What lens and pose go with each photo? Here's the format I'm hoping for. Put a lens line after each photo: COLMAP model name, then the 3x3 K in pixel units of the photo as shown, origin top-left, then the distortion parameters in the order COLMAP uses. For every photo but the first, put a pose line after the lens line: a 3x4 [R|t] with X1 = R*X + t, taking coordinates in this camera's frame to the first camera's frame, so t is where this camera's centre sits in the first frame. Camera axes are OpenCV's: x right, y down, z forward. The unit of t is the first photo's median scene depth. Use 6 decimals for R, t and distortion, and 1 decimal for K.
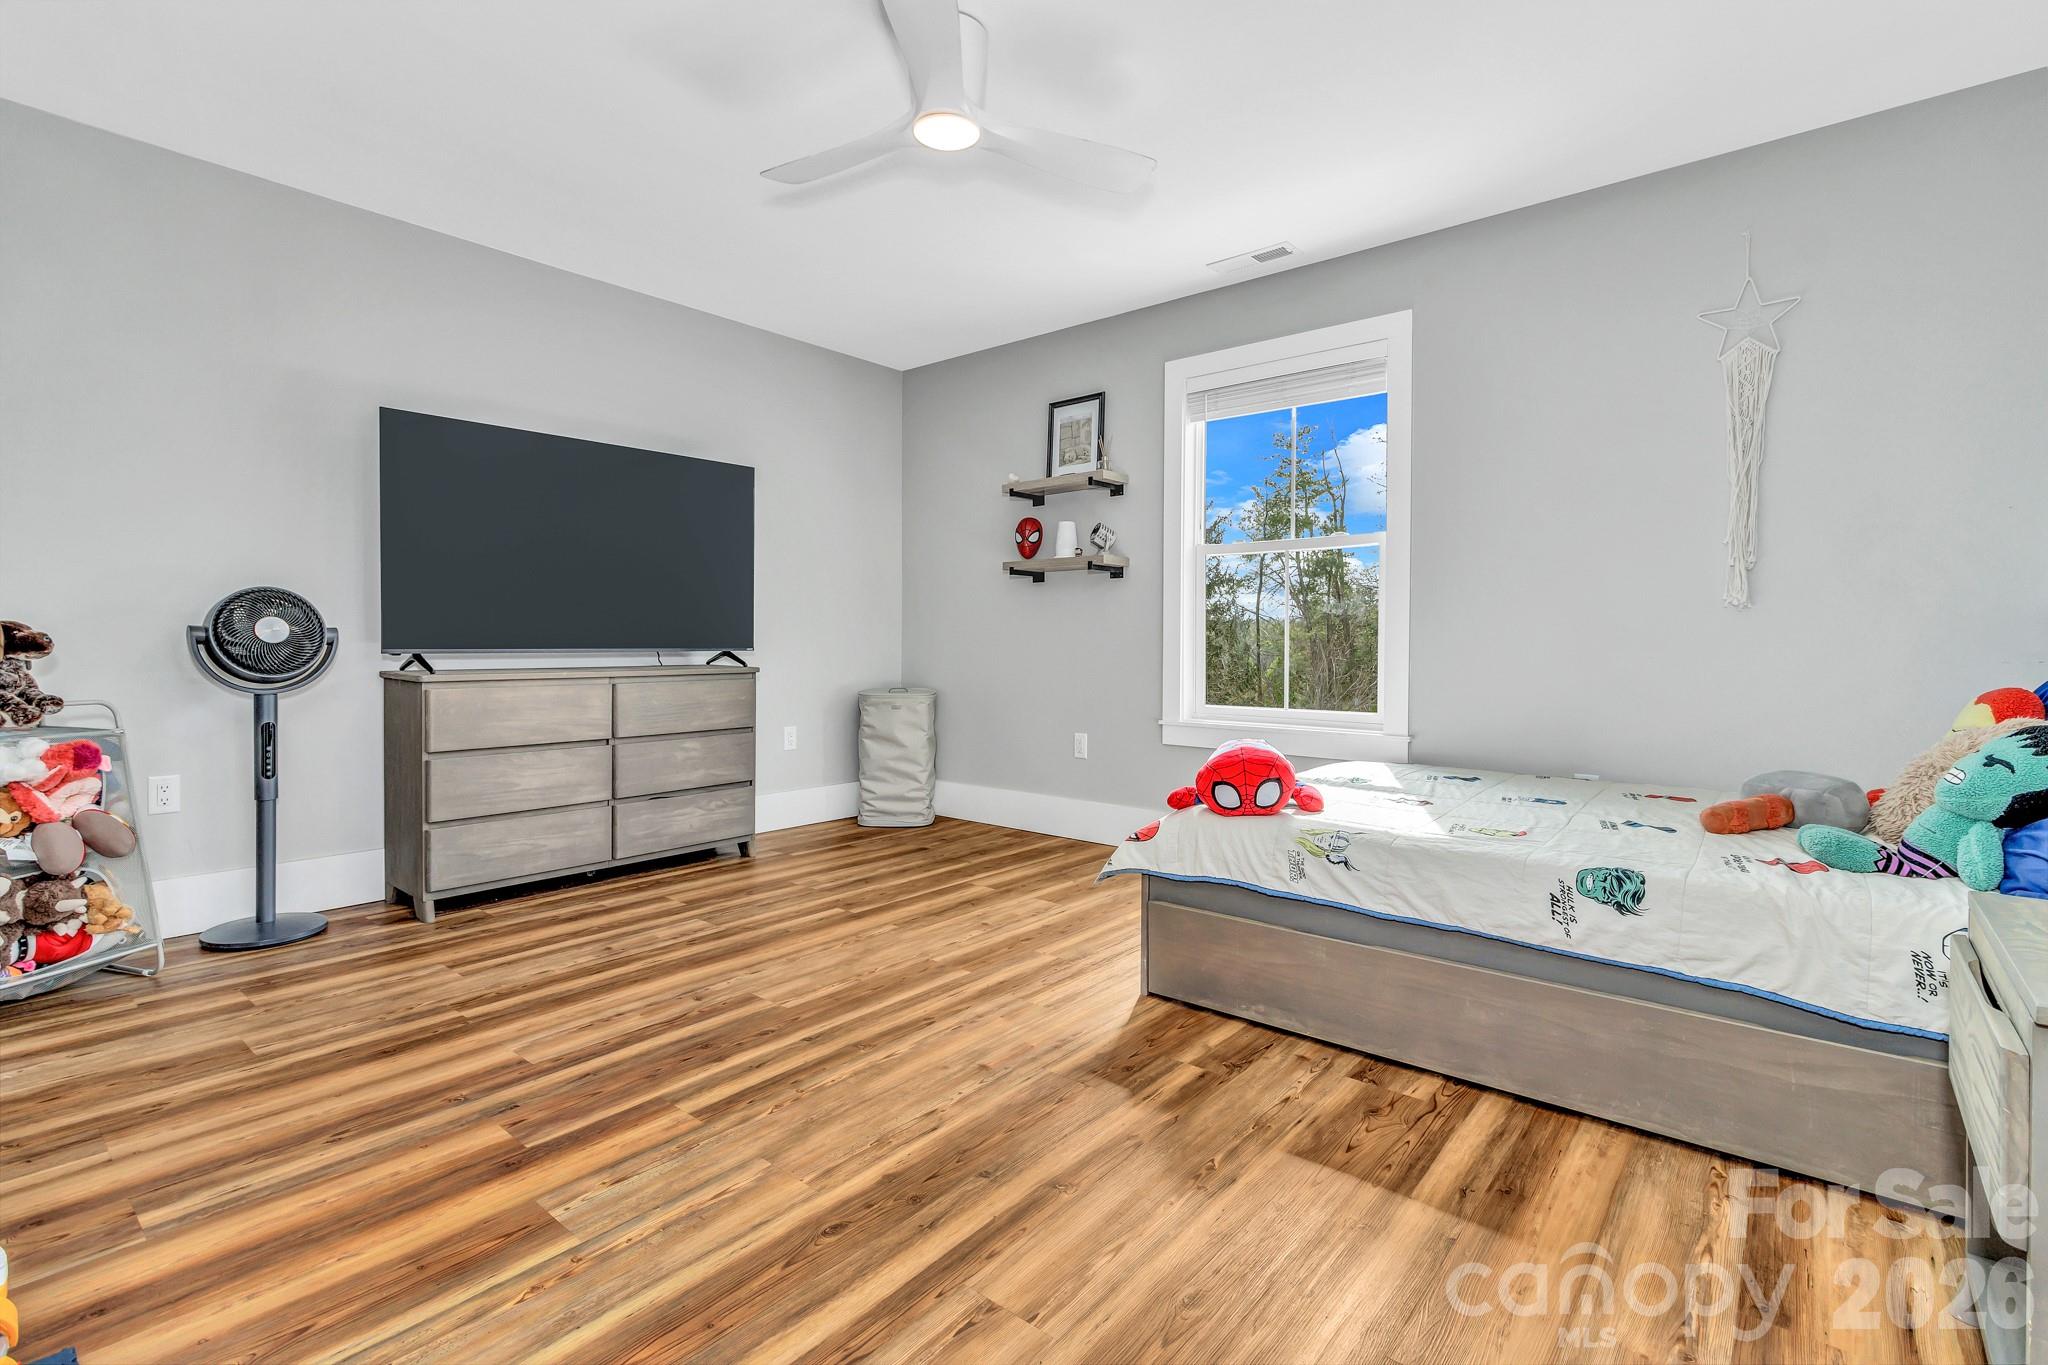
lens RADIAL K [[942.2, 0, 1030.0], [0, 942.2, 658.5], [0, 0, 1]] dist [0.000666, 0.000010]
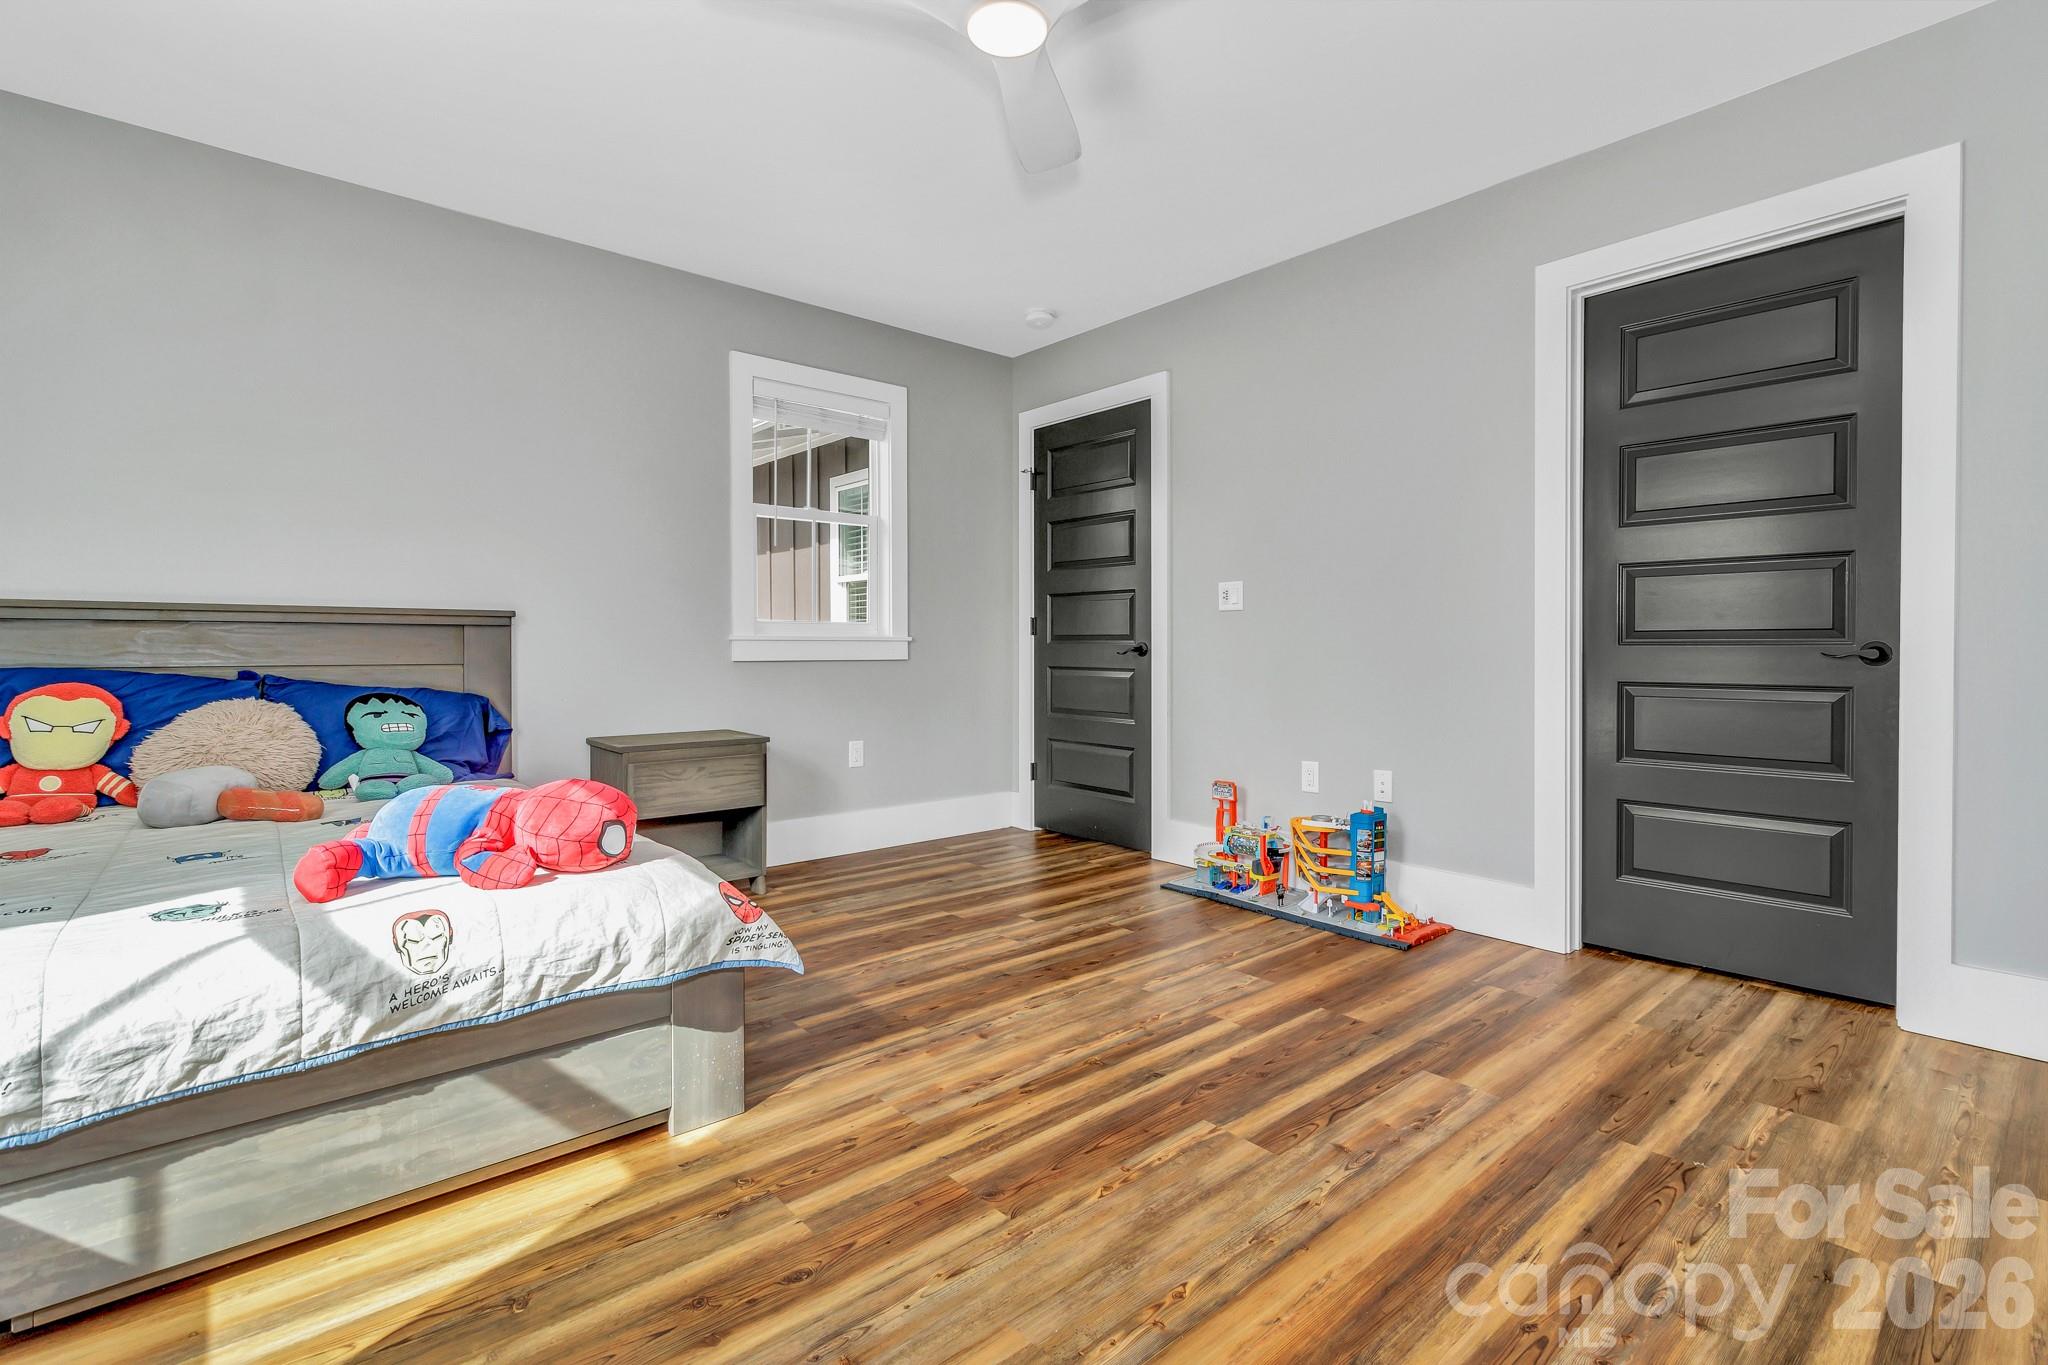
lens RADIAL K [[942.2, 0, 1030.0], [0, 942.2, 658.5], [0, 0, 1]] dist [0.000666, 0.000010]
pose [[-0.987239, -0.006335, 0.159119, -0.259713], [-0.001493, 0.999533, 0.030526, -0.035035], [-0.159238, 0.029899, -0.986787, 1.949087]]
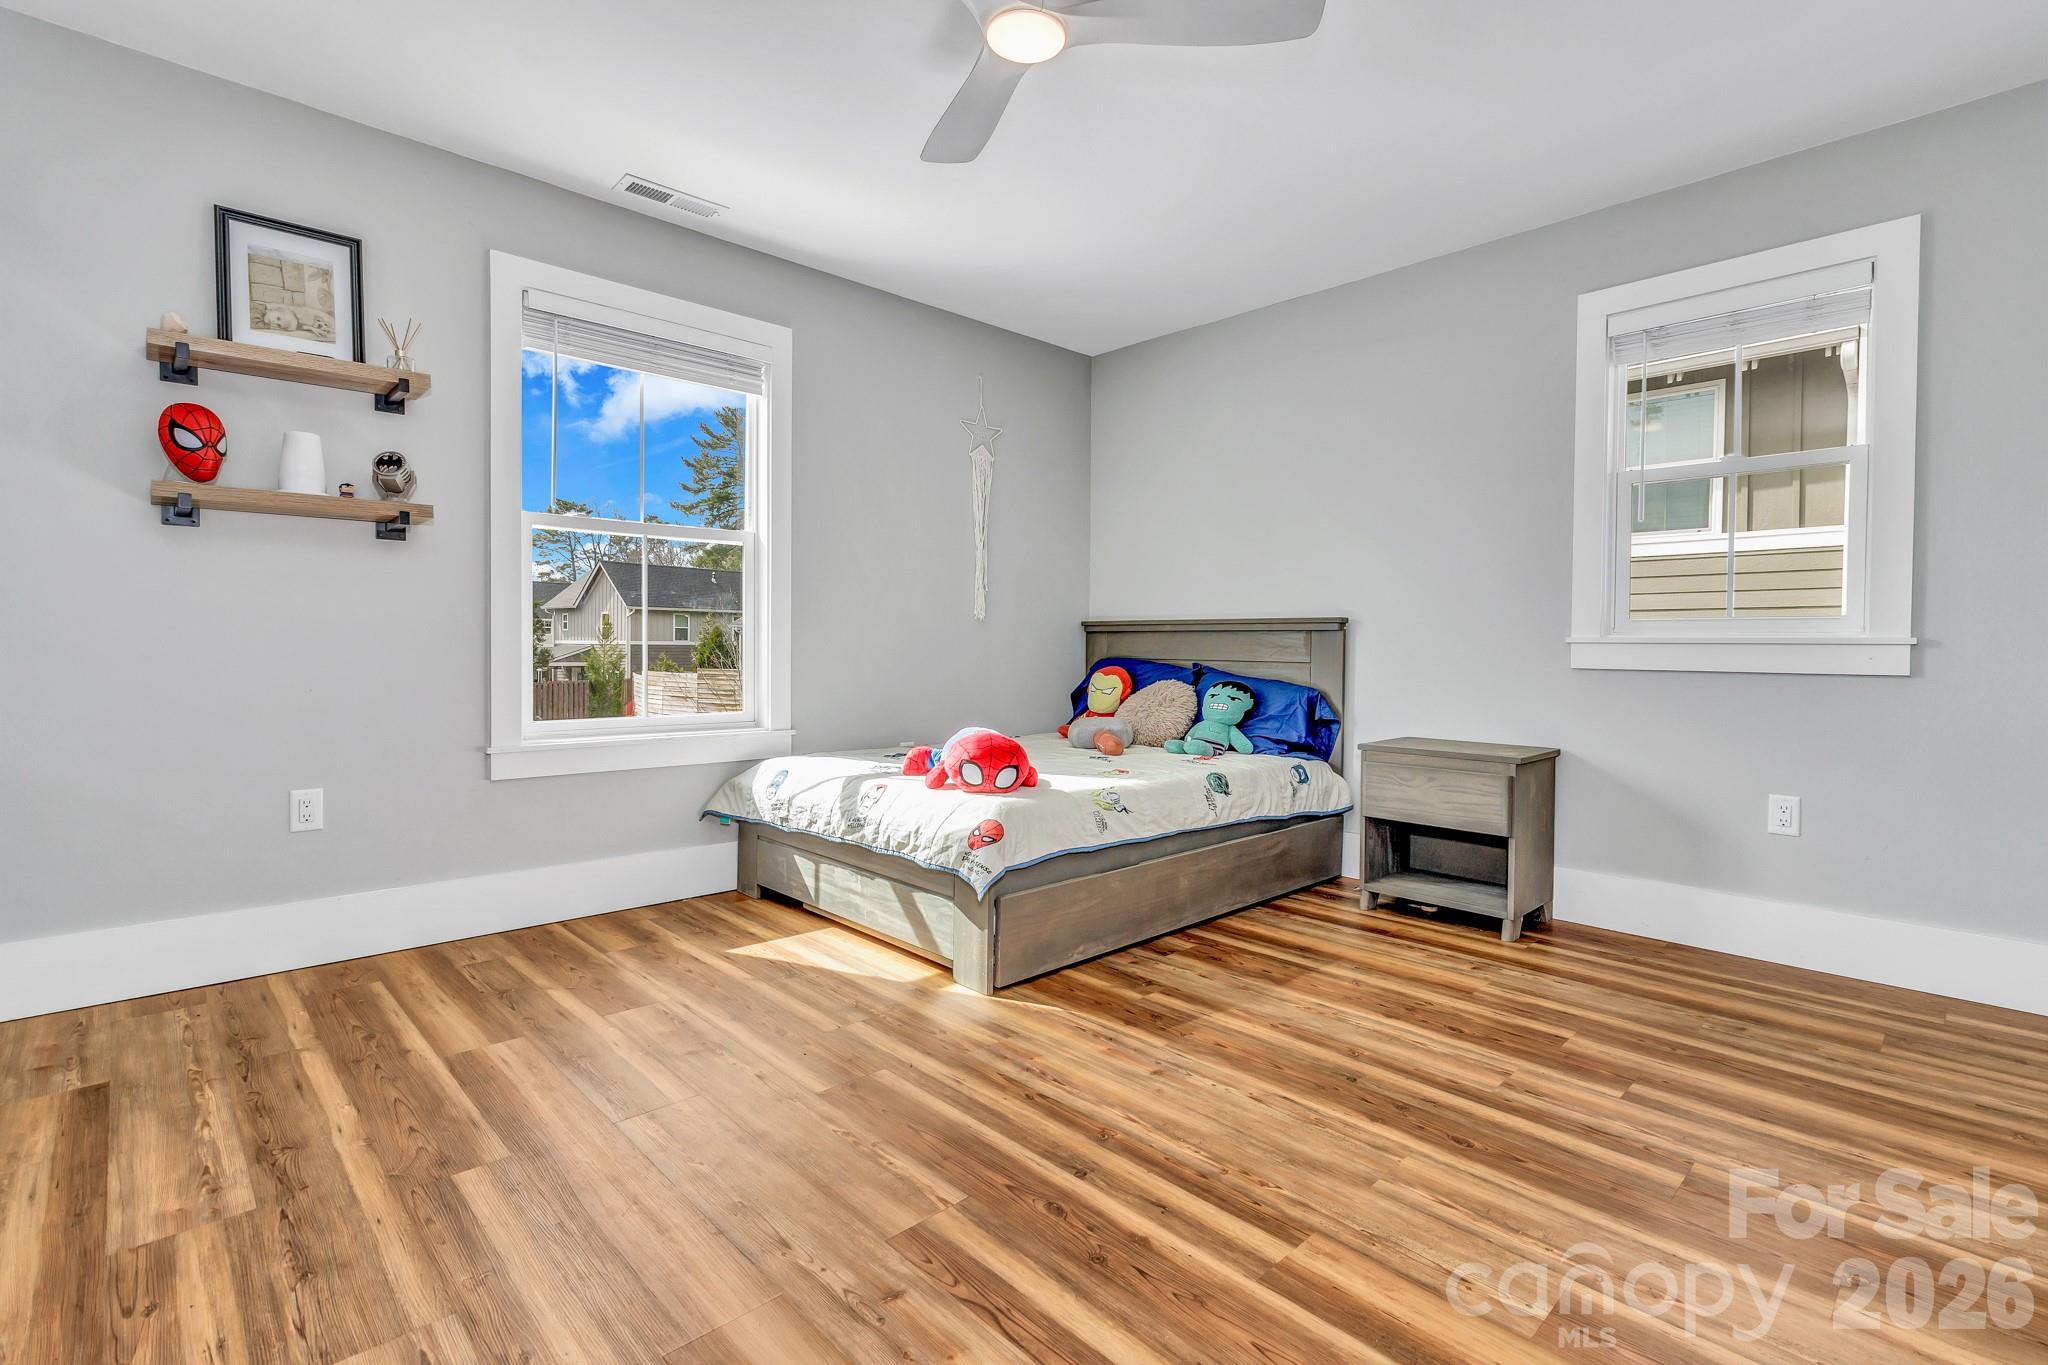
lens RADIAL K [[942.2, 0, 1030.0], [0, 942.2, 658.5], [0, 0, 1]] dist [0.000666, 0.000010]
pose [[0.113281, -0.016411, 0.993427, -0.993023], [0.008106, 0.999846, 0.015592, -0.019780], [-0.993530, 0.006286, 0.113397, 0.964959]]
